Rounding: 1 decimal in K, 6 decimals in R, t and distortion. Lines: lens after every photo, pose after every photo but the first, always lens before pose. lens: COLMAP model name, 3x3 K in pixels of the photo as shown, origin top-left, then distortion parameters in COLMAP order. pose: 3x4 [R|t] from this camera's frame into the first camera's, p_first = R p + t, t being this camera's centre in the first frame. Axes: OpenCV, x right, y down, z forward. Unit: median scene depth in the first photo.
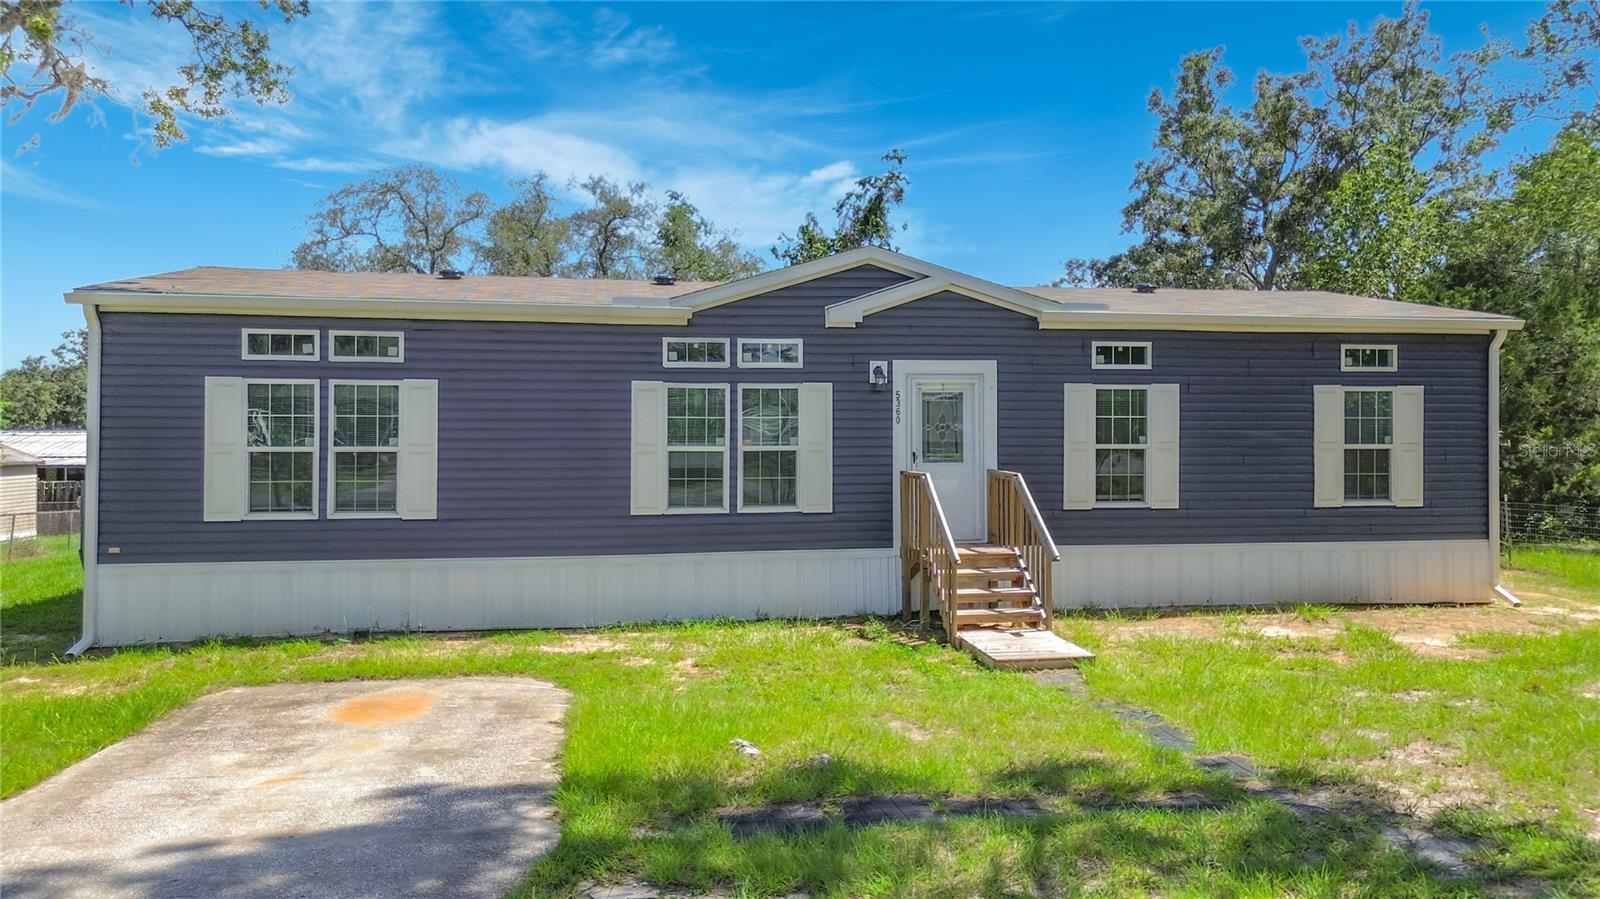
lens RADIAL K [[1121.2, 0, 800.0], [0, 1121.2, 449.5], [0, 0, 1]] dist [0.074570, -0.082422]
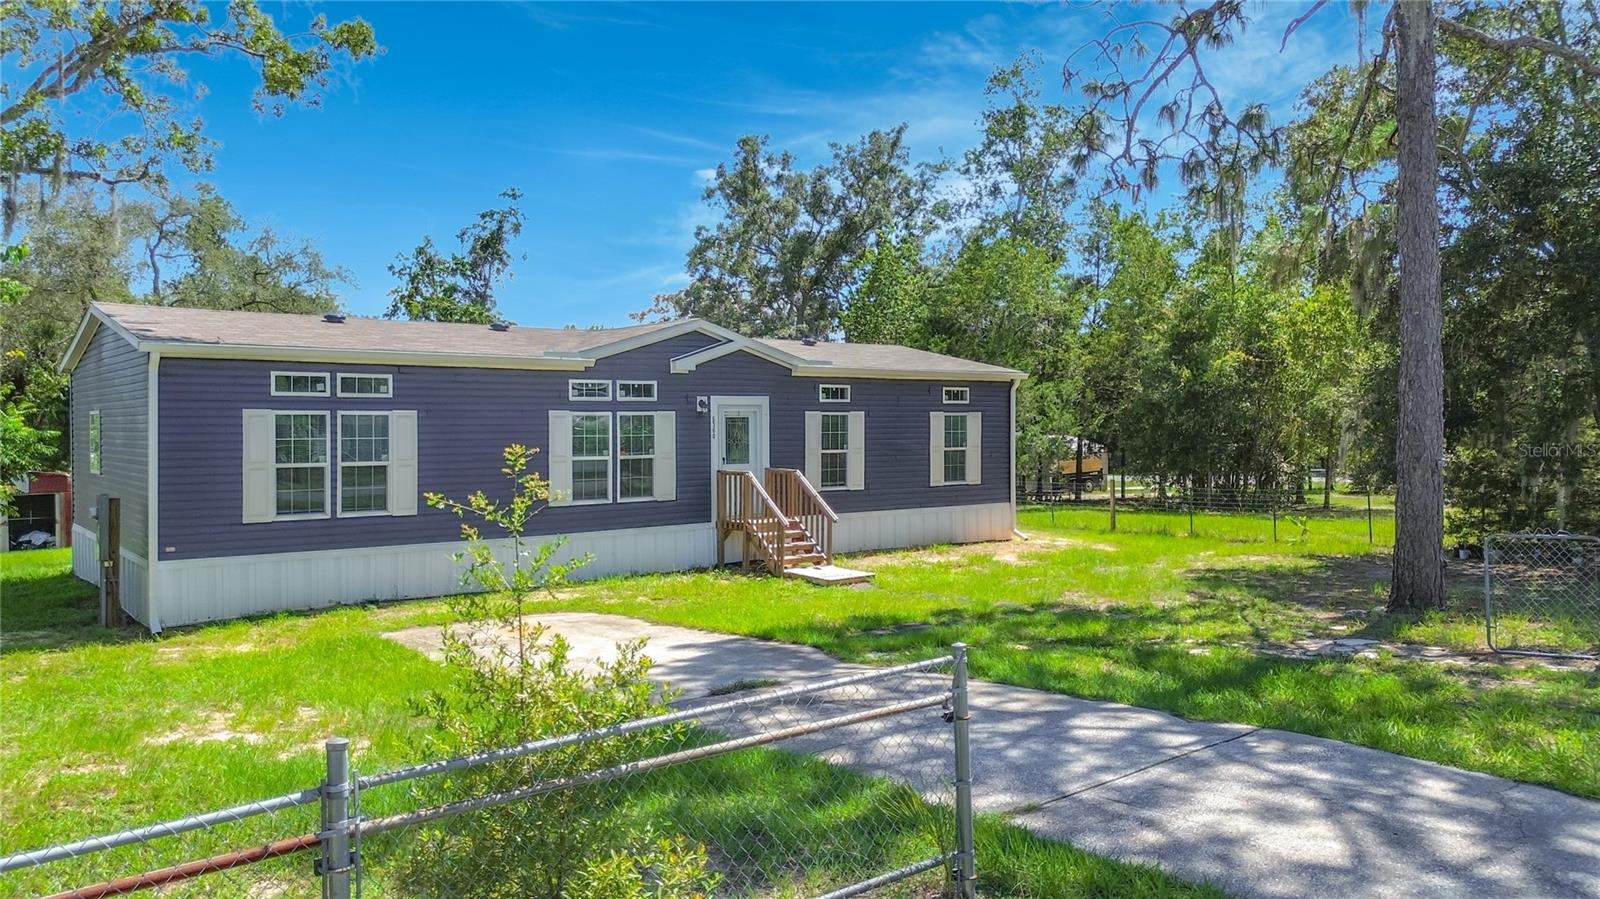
lens RADIAL K [[1121.2, 0, 800.0], [0, 1121.2, 449.5], [0, 0, 1]] dist [0.074570, -0.082422]
pose [[0.880794, -0.015038, 0.473262, -0.528881], [0.012318, 0.999885, 0.008846, -0.020802], [-0.473340, -0.001962, 0.880878, -0.375847]]
